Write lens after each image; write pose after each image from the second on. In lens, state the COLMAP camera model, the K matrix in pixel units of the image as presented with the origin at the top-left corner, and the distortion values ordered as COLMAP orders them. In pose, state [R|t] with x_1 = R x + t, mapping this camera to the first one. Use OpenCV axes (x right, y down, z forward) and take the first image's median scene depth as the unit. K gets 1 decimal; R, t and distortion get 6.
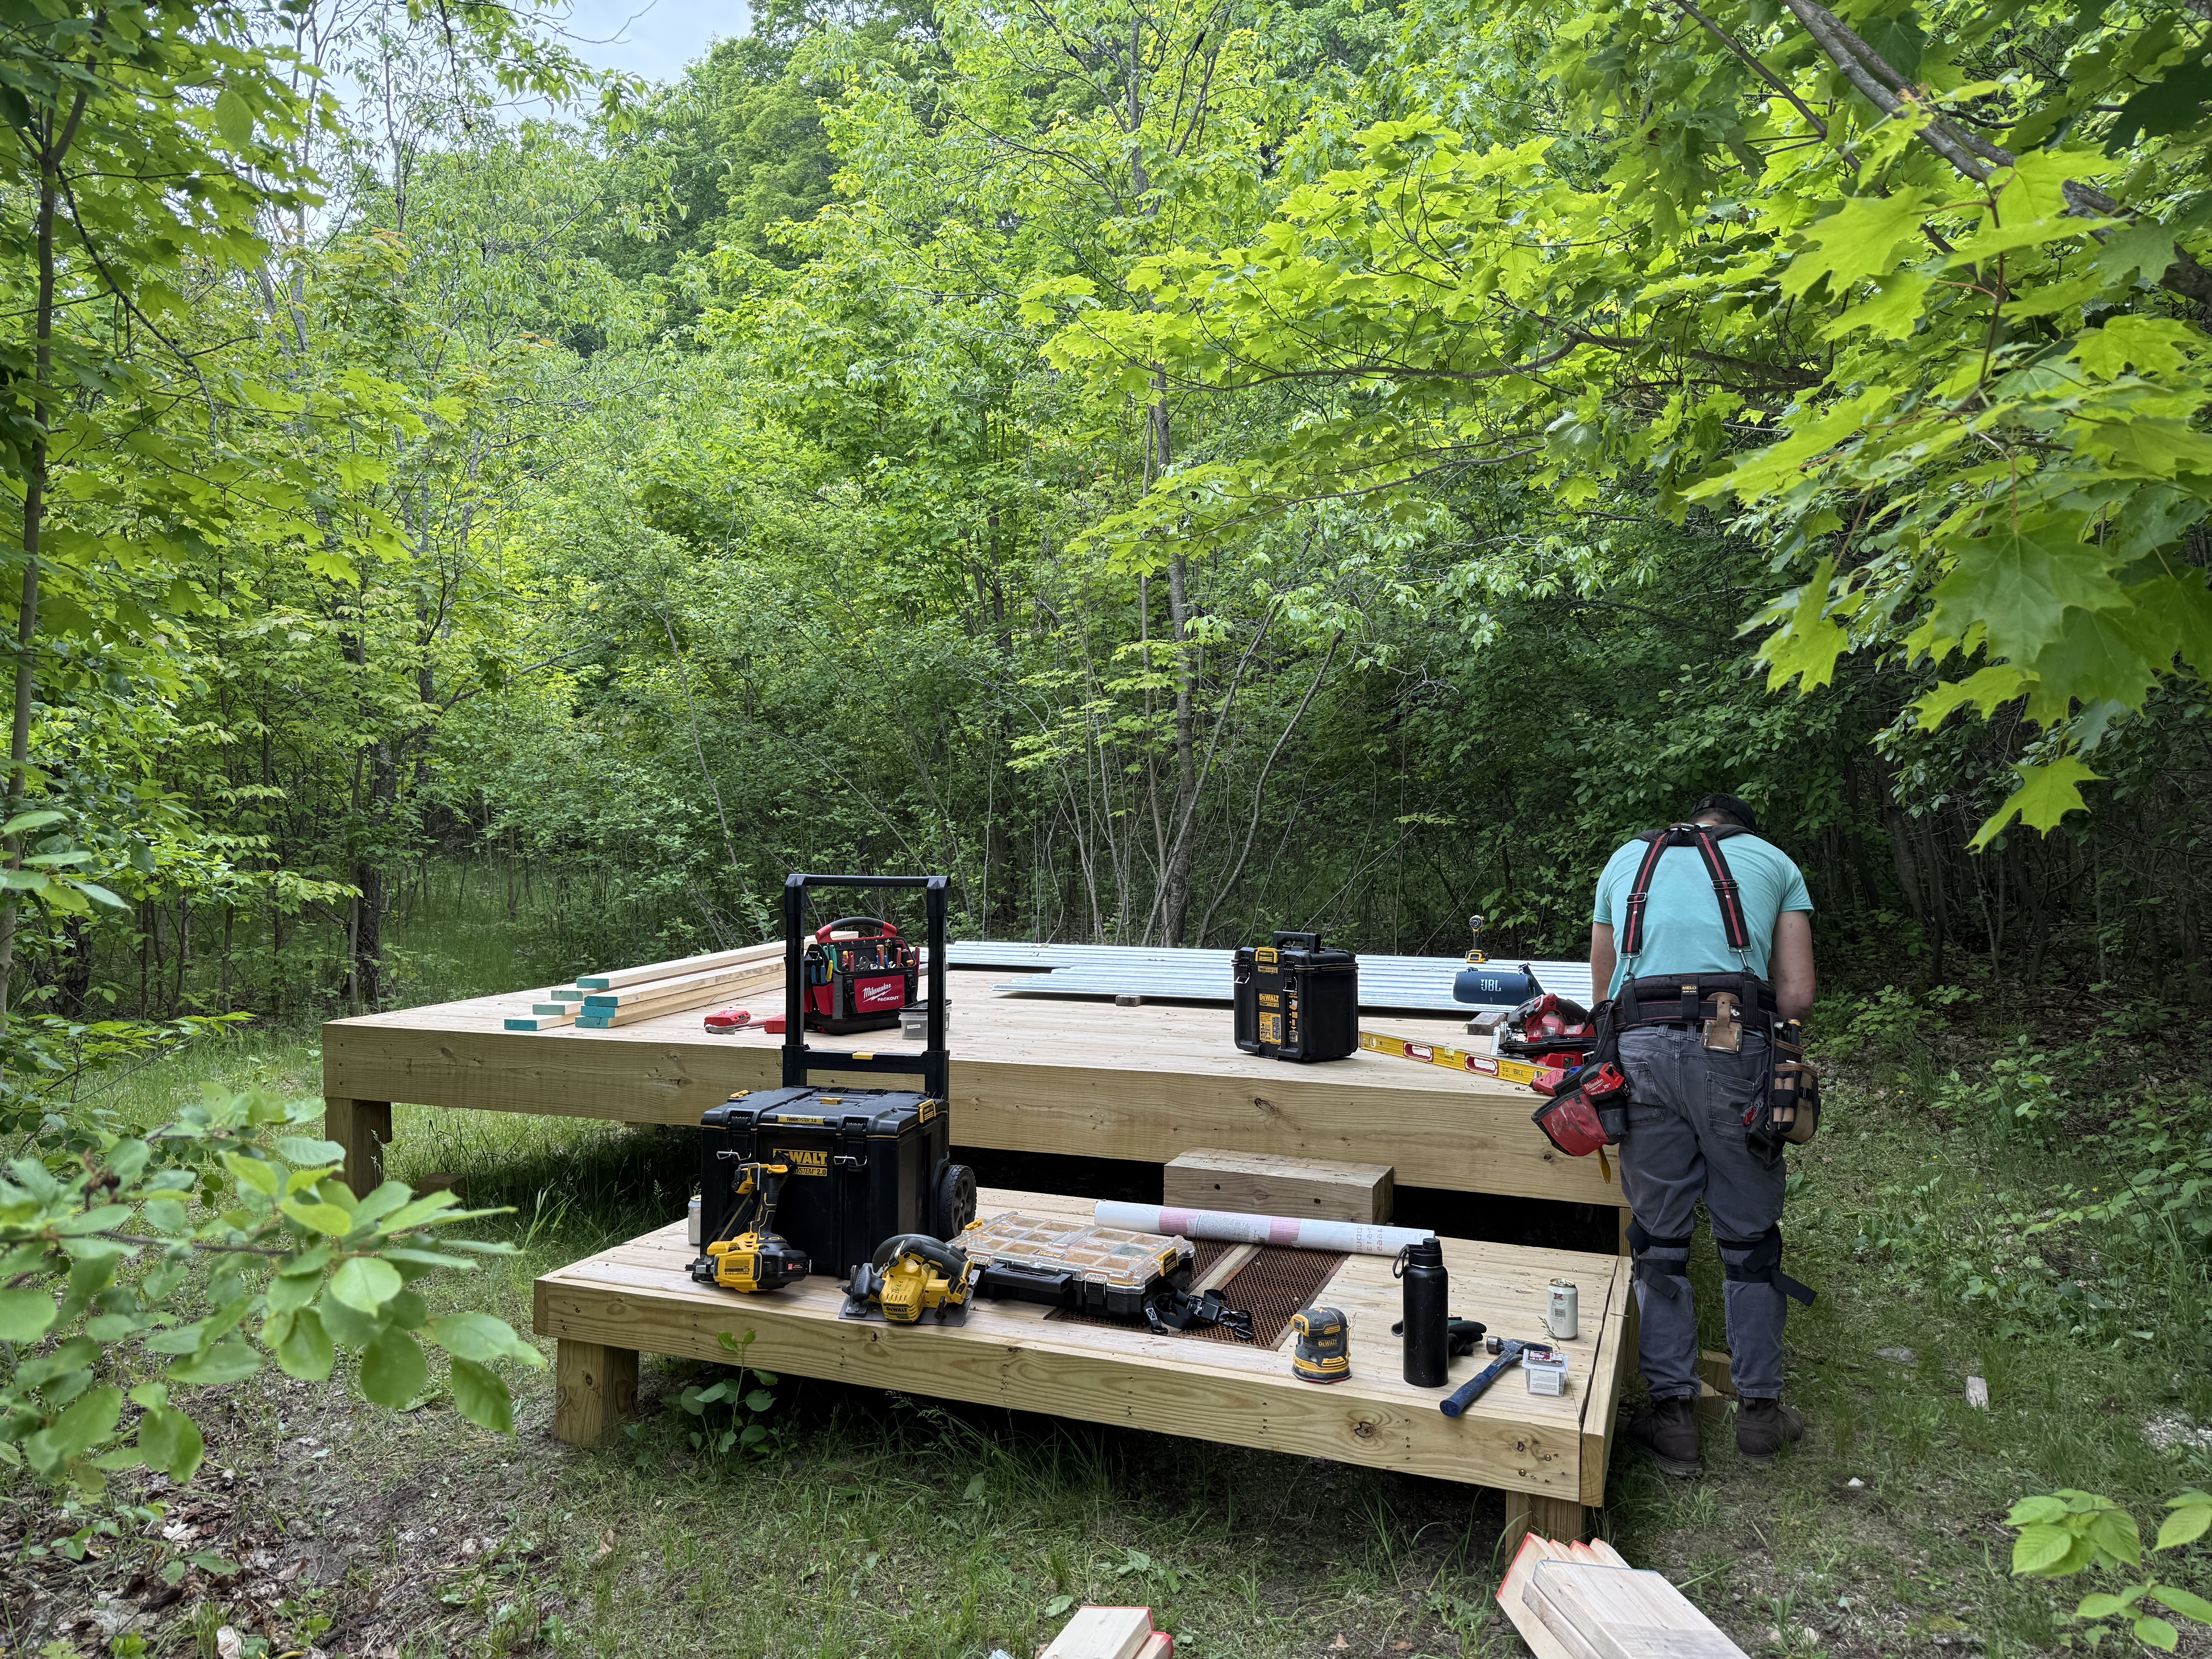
lens RADIAL K [[1514.5, 0, 1098.5], [0, 1514.5, 854.6], [0, 0, 1]] dist [0.067298, -0.001347]
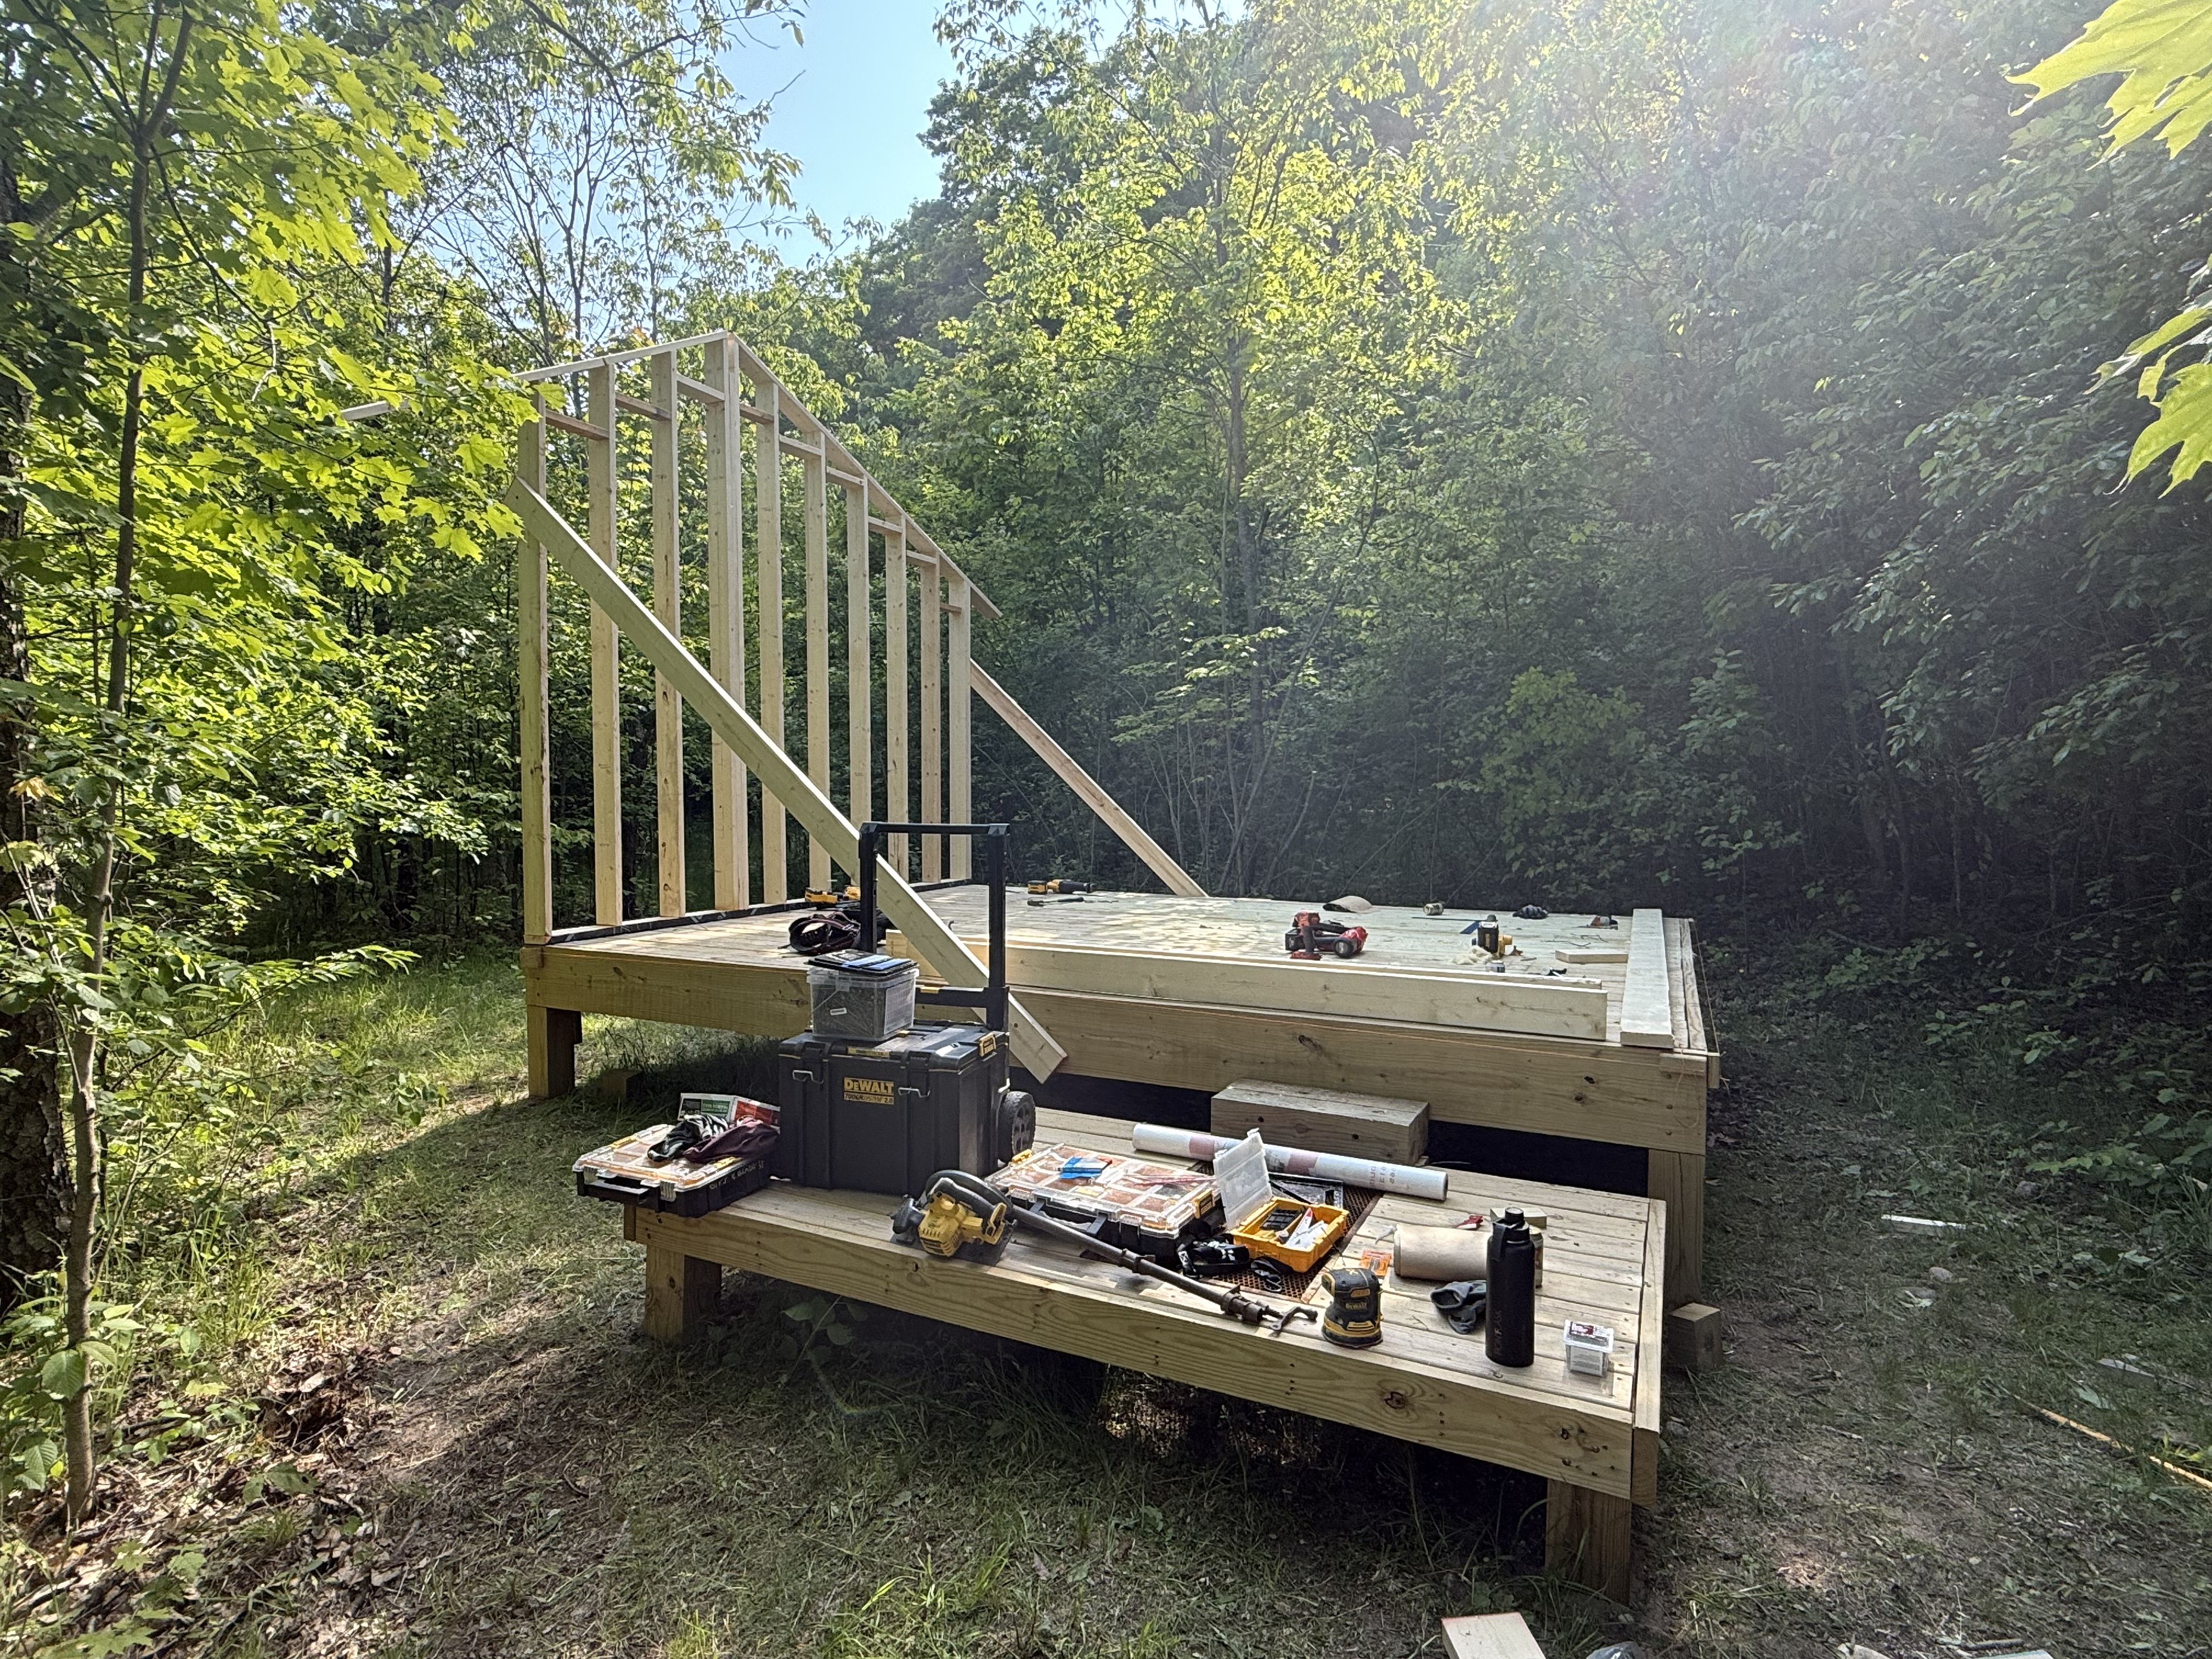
lens RADIAL K [[1143.6, 0, 1106.0], [0, 1143.6, 829.5], [0, 0, 1]] dist [0.001623, 0.000842]
pose [[0.996426, 0.008937, -0.083997, 0.038625], [-0.008020, 0.999905, 0.011251, 0.008971], [0.084089, -0.010537, 0.996403, 0.214234]]
